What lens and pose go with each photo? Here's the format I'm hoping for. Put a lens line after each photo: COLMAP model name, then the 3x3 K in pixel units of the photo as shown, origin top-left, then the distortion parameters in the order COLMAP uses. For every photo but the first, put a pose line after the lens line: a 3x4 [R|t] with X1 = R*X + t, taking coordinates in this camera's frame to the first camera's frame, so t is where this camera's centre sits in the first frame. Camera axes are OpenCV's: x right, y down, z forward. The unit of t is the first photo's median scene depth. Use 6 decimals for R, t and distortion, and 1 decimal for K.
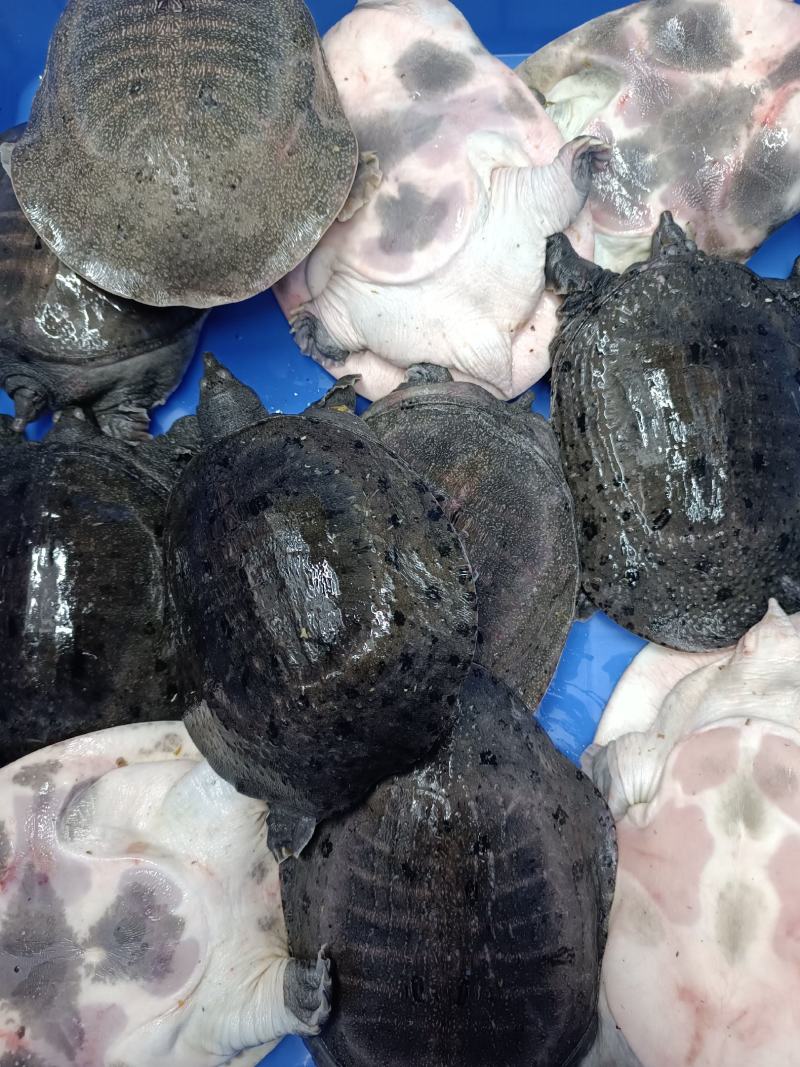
lens RADIAL K [[1150.4, 0, 400.0], [0, 1150.4, 533.5], [0, 0, 1]] dist [-0.200882, 0.245742]
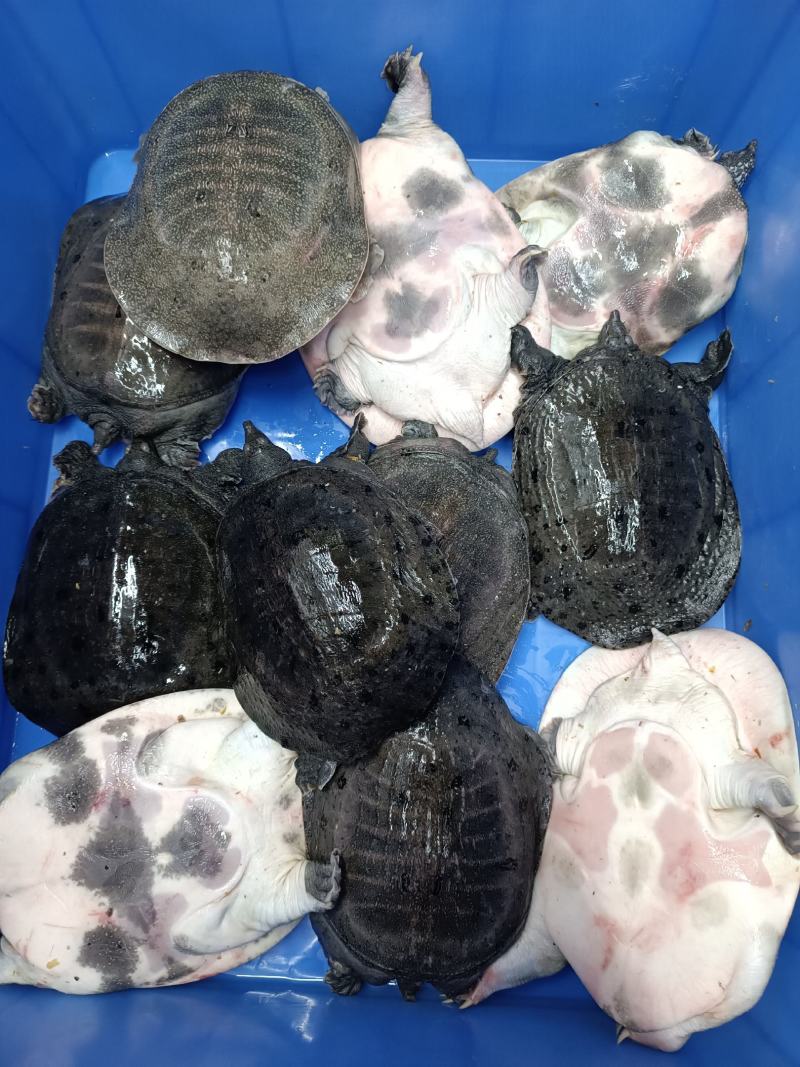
lens RADIAL K [[1150.4, 0, 400.0], [0, 1150.4, 533.5], [0, 0, 1]] dist [-0.200882, 0.245742]
pose [[0.999056, 0.034013, 0.027020, -0.032048], [-0.034895, 0.998850, 0.032870, -0.067902], [-0.025871, -0.033782, 0.999094, -0.336797]]
